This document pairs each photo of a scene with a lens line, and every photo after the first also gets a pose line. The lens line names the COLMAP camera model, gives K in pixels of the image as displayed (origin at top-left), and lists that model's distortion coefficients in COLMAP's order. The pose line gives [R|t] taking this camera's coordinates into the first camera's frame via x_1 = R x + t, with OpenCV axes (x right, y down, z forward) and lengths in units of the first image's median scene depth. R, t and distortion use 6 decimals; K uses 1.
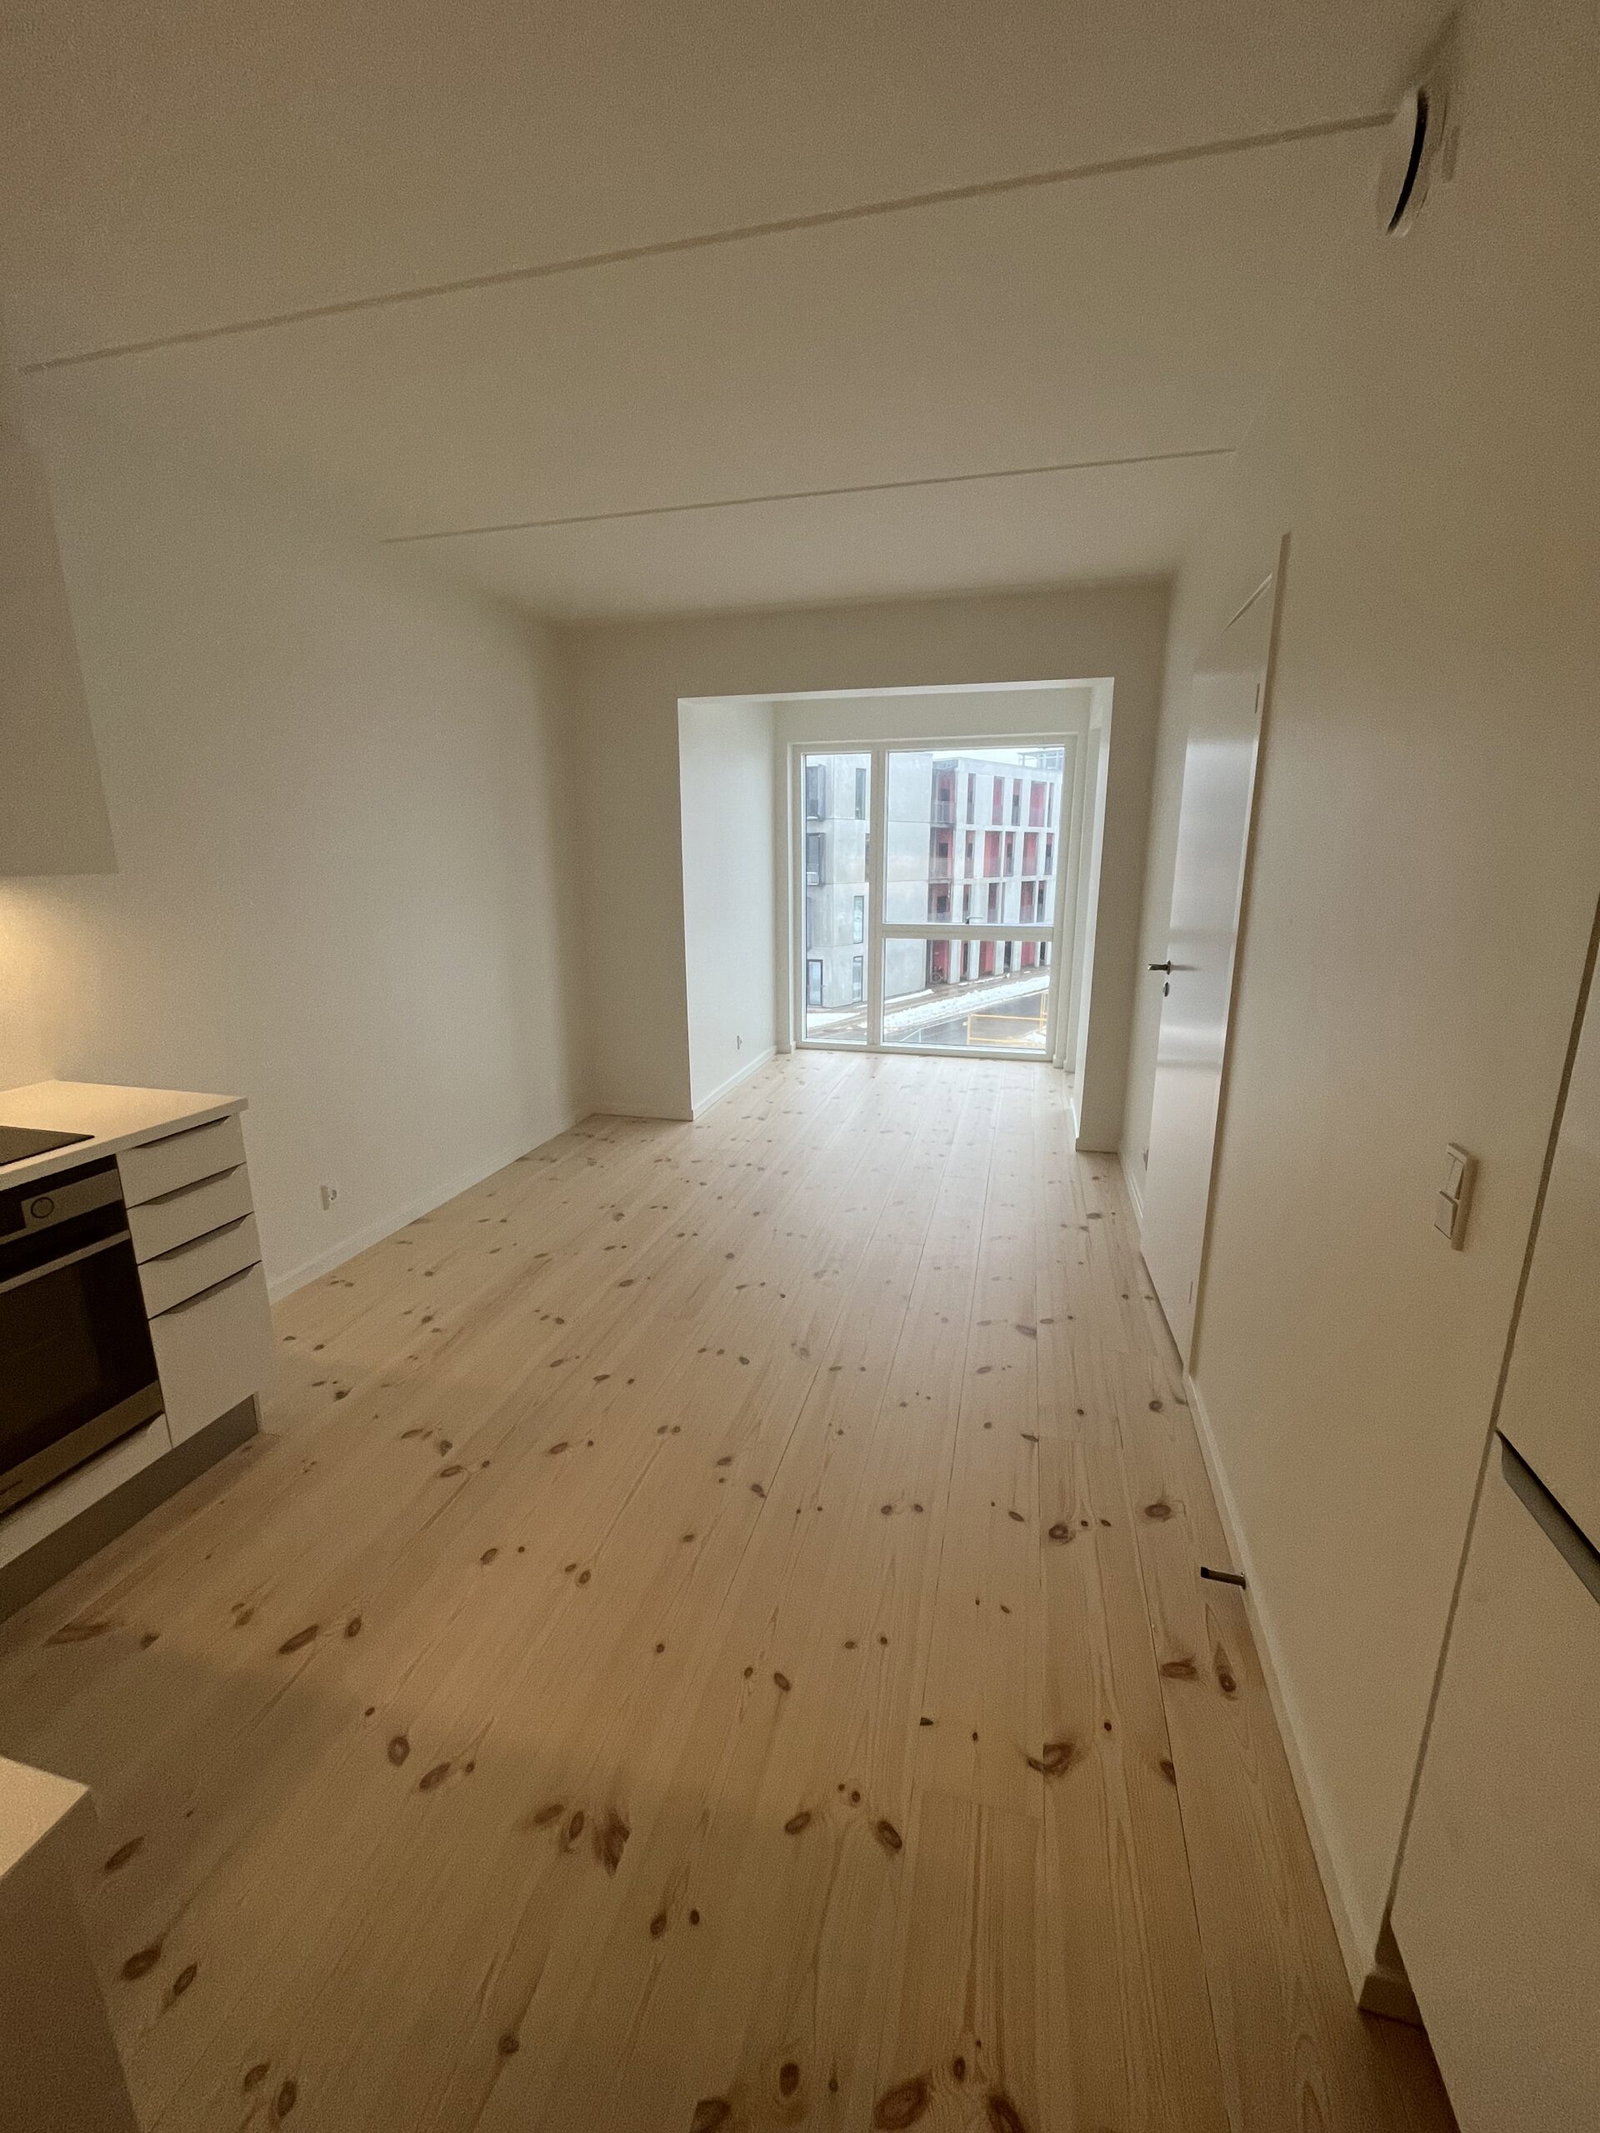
lens RADIAL K [[867.0, 0, 801.2], [0, 867.0, 1056.9], [0, 0, 1]] dist [-0.001552, -0.000042]
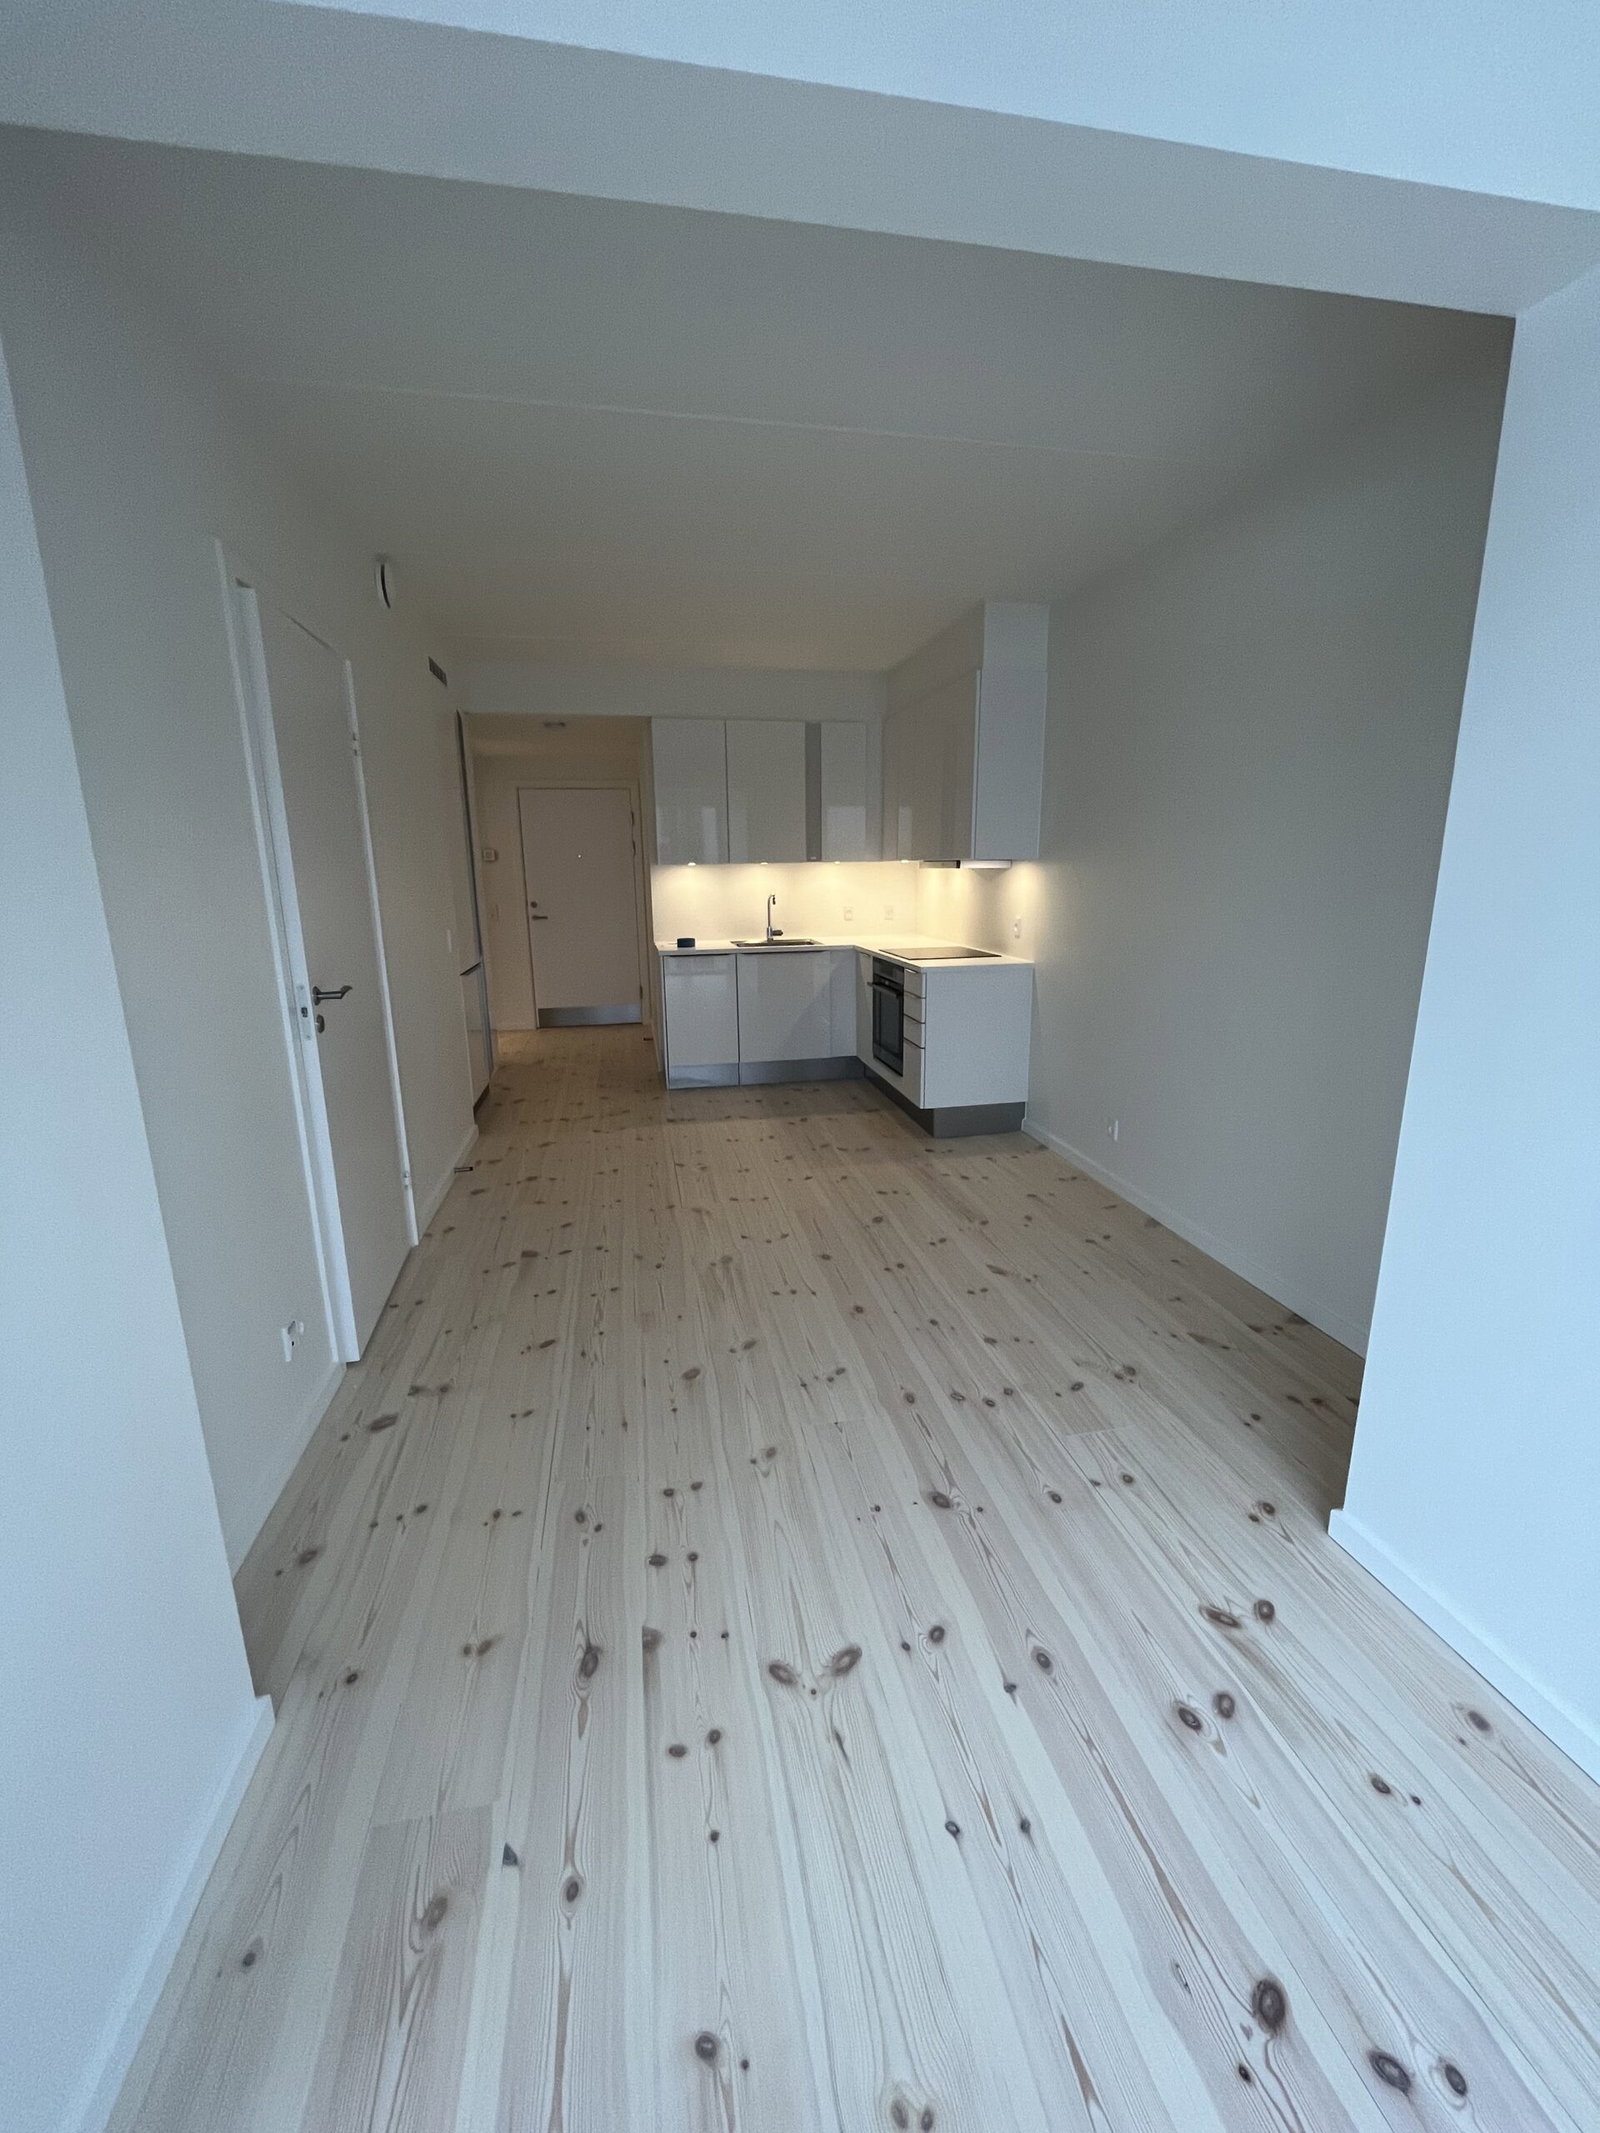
lens RADIAL K [[867.0, 0, 801.2], [0, 867.0, 1056.9], [0, 0, 1]] dist [-0.001552, -0.000042]
pose [[-0.901232, 0.108955, -0.419417, 0.520411], [-0.083304, 0.906262, 0.414426, -0.600336], [0.425255, 0.408433, -0.807676, 2.659551]]
